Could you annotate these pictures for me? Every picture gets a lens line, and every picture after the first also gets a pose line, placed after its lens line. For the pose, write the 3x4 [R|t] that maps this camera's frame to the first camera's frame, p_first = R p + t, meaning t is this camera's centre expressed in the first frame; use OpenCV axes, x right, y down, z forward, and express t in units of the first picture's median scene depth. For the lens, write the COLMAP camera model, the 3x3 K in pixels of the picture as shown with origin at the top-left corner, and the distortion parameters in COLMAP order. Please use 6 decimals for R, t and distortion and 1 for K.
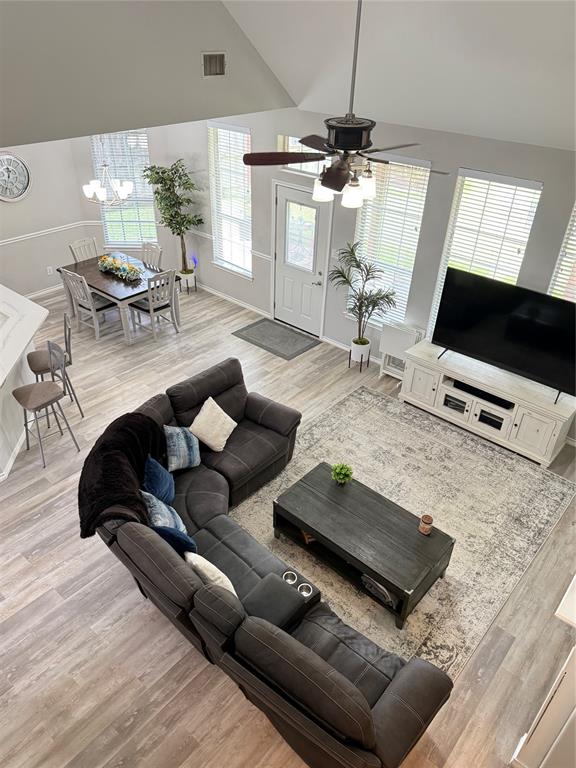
lens RADIAL K [[558.8, 0, 281.4], [0, 558.8, 382.8], [0, 0, 1]] dist [0.020580, -0.018106]
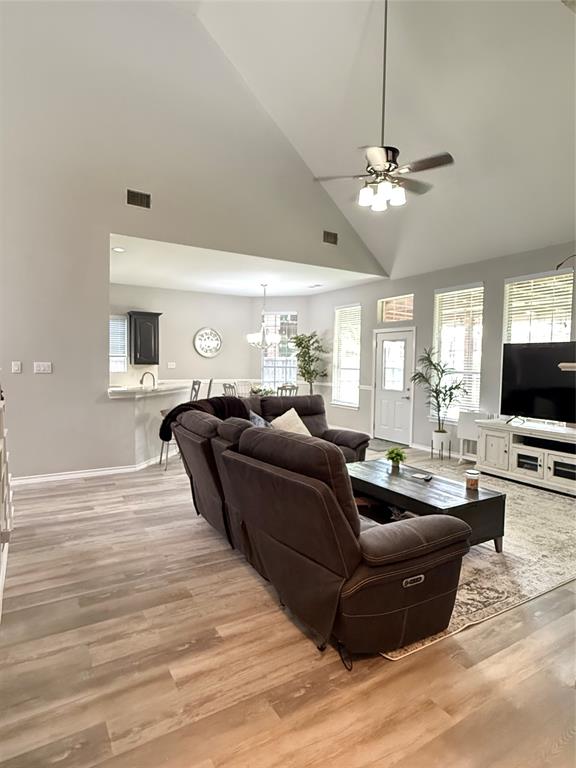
lens RADIAL K [[431.6, 0, 284.8], [0, 431.6, 382.4], [0, 0, 1]] dist [-0.004483, 0.001600]
pose [[0.951444, 0.005257, -0.307776, 0.142359], [-0.162488, 0.857779, -0.487660, 0.424341], [0.261440, 0.513991, 0.816983, 0.168207]]
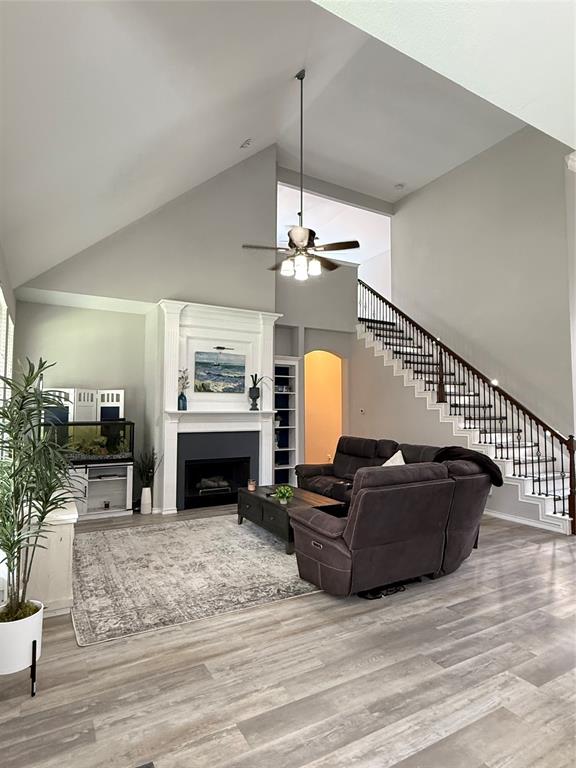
lens RADIAL K [[431.6, 0, 286.3], [0, 431.6, 384.9], [0, 0, 1]] dist [-0.004483, 0.001600]
pose [[-0.941886, -0.006322, 0.335873, -0.183355], [0.163569, 0.864666, 0.474970, -0.430410], [-0.293421, 0.502307, -0.813383, 1.447201]]
